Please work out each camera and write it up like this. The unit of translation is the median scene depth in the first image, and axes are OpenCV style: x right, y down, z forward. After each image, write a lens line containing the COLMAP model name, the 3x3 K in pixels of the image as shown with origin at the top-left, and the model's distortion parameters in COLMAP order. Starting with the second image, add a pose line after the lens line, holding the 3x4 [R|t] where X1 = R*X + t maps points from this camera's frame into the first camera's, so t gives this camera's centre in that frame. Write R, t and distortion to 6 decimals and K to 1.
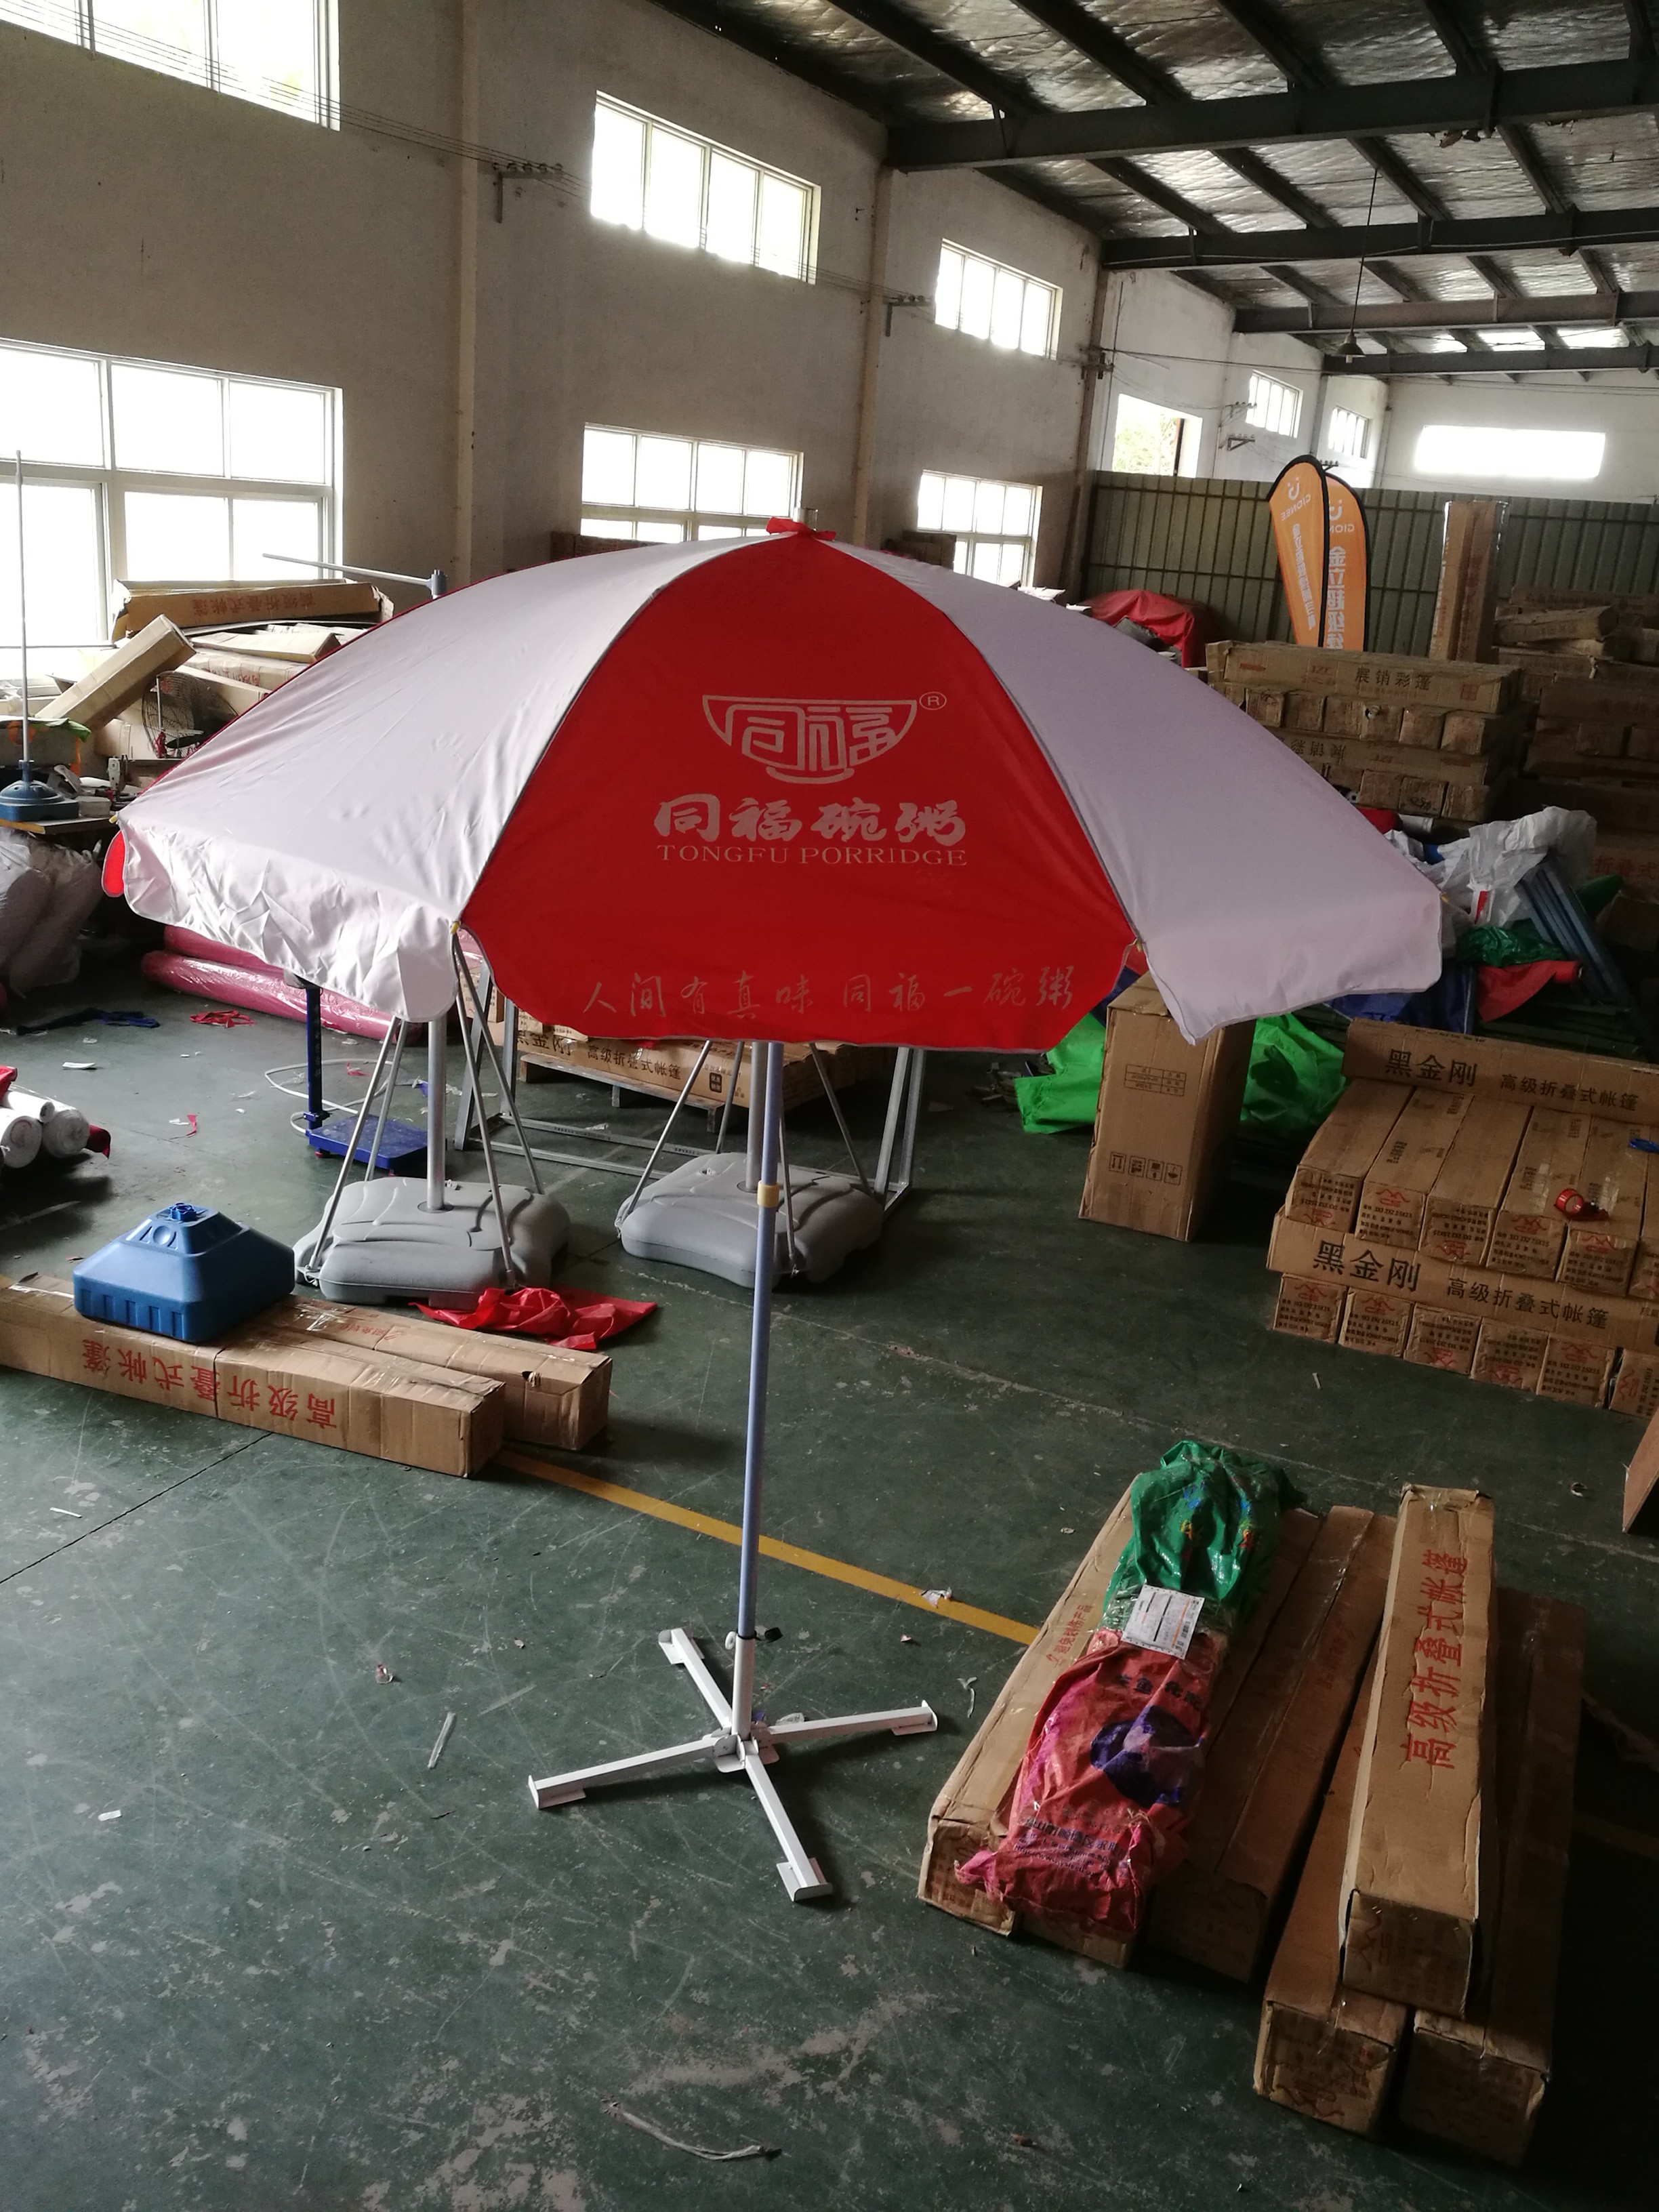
lens RADIAL K [[1810.4, 0, 830.3], [0, 1810.4, 1100.0], [0, 0, 1]] dist [-0.019131, -0.010877]
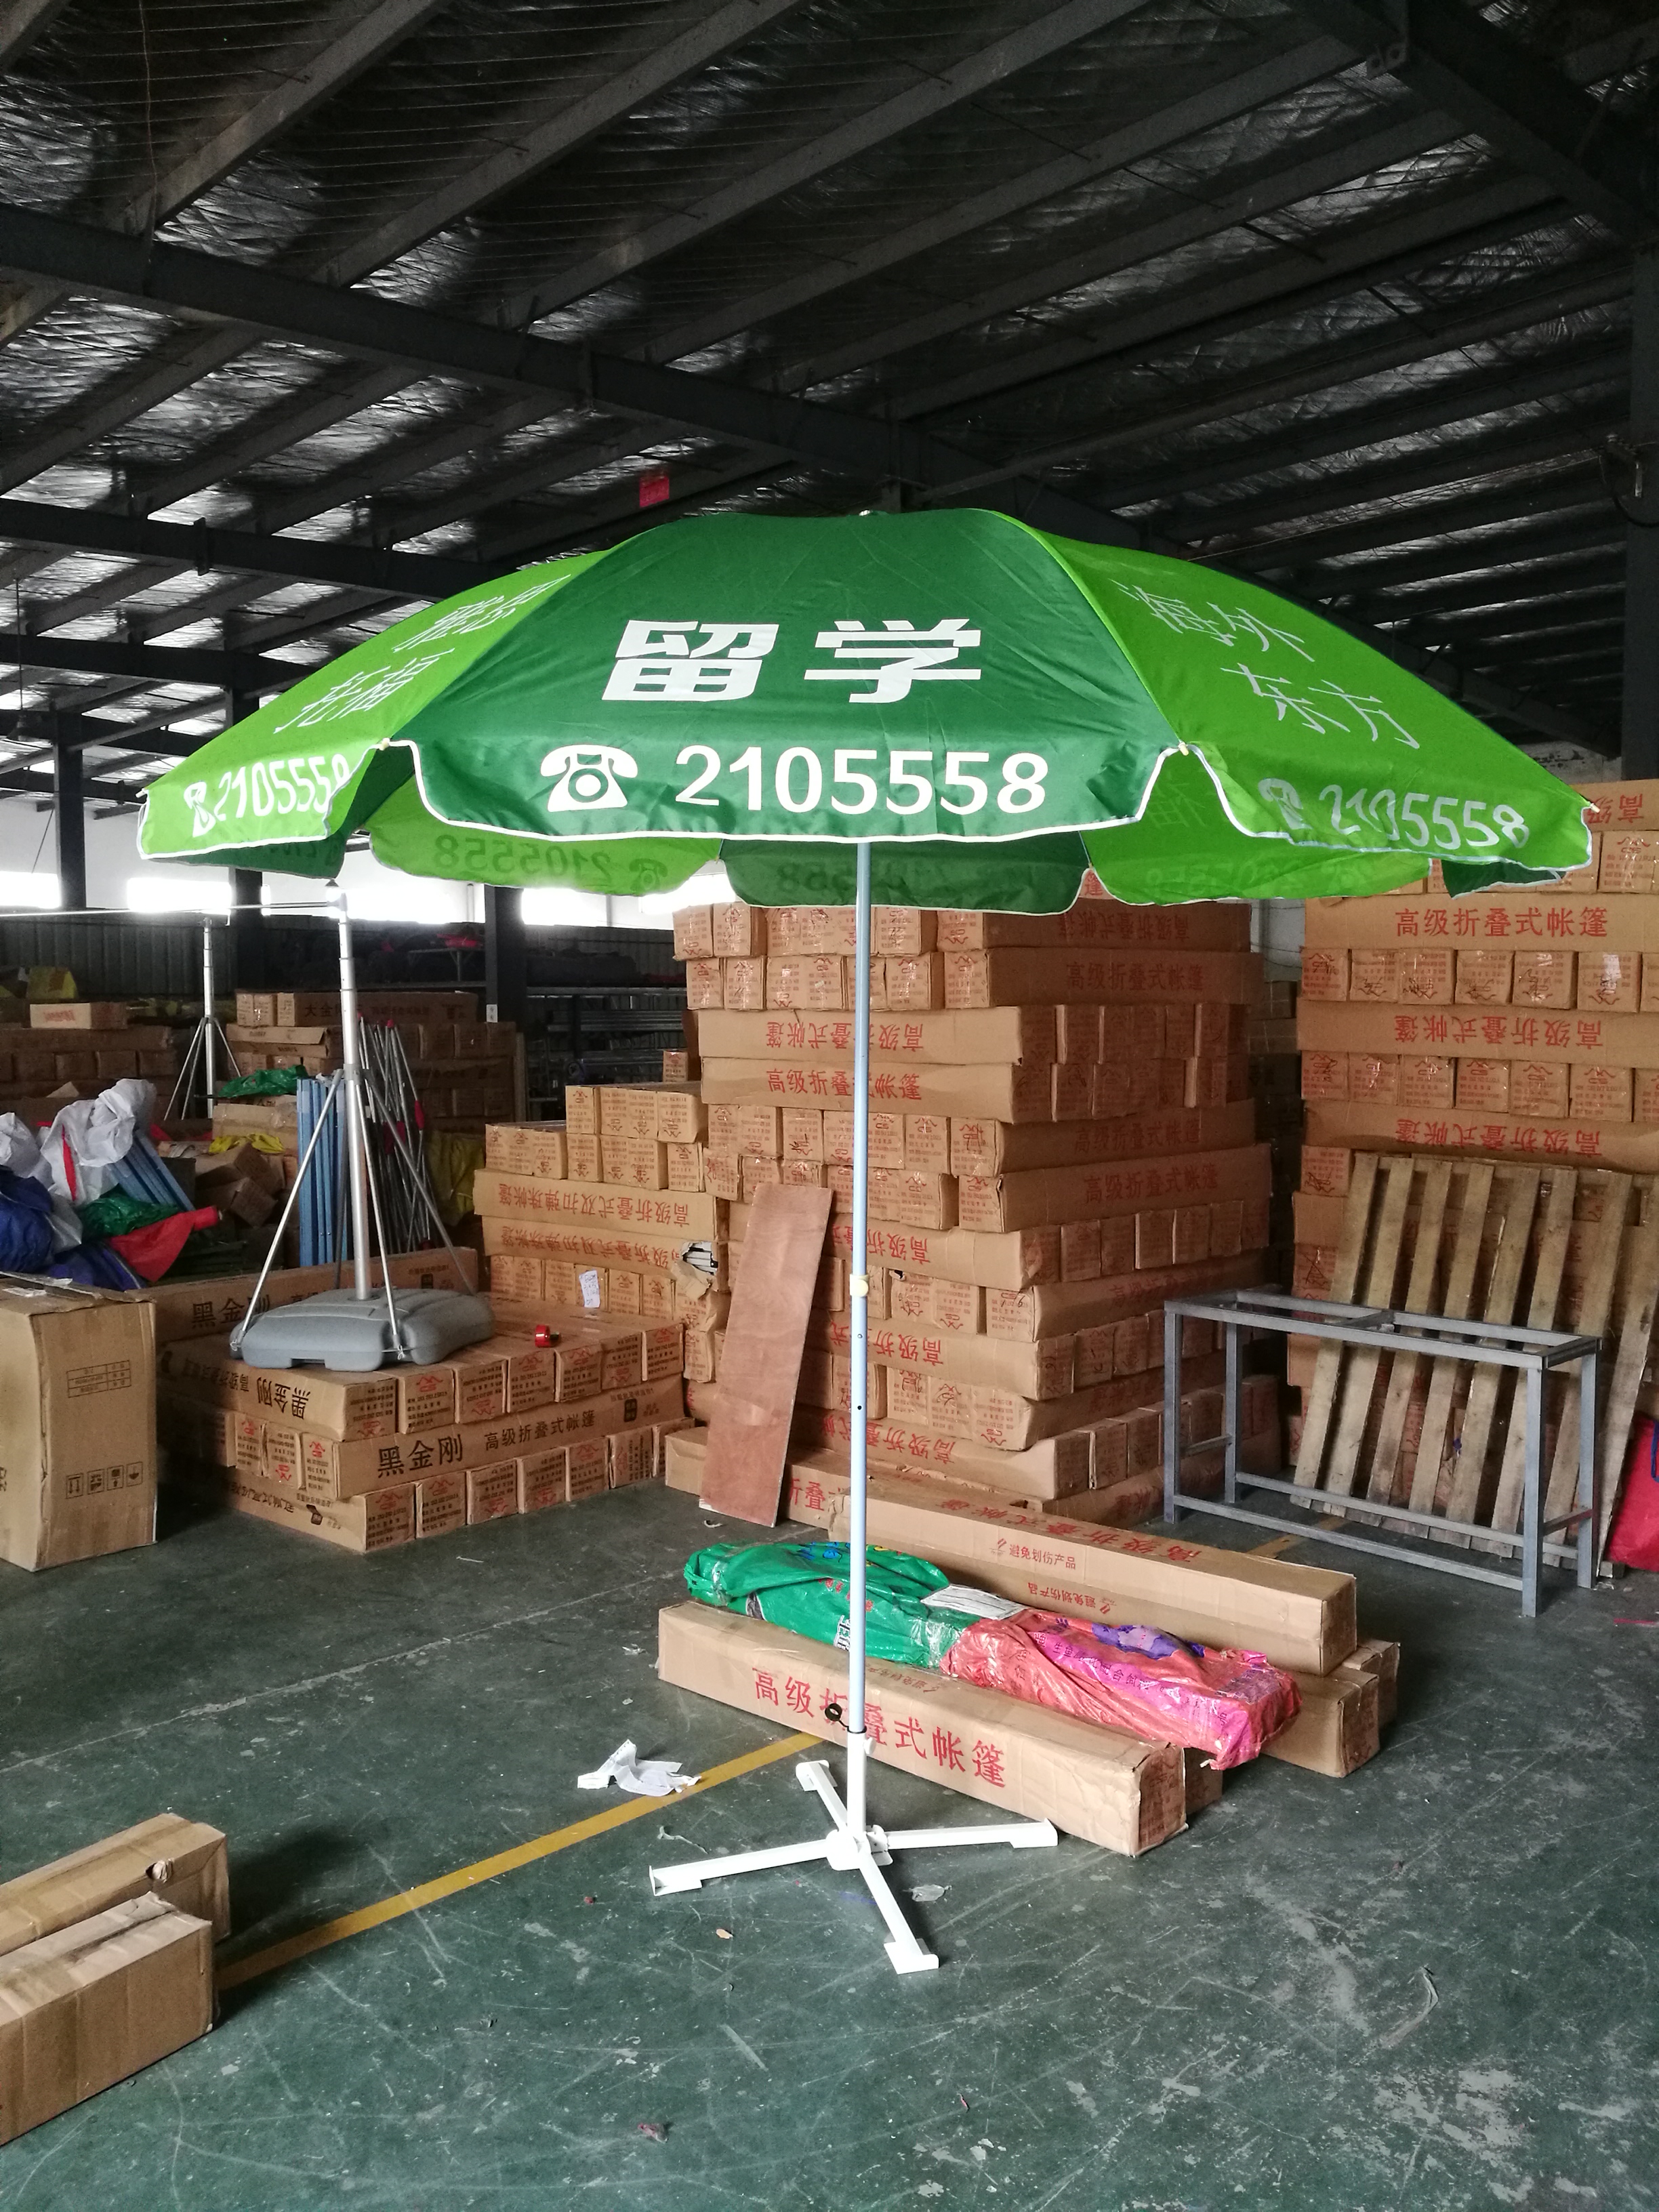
lens RADIAL K [[1717.3, 0, 827.9], [0, 1717.3, 1093.7], [0, 0, 1]] dist [-0.012570, -0.018147]
pose [[0.331022, -0.123979, 0.935443, -0.759627], [0.322678, 0.946442, 0.011252, -0.059892], [-0.886737, 0.298122, 0.353298, 0.531001]]
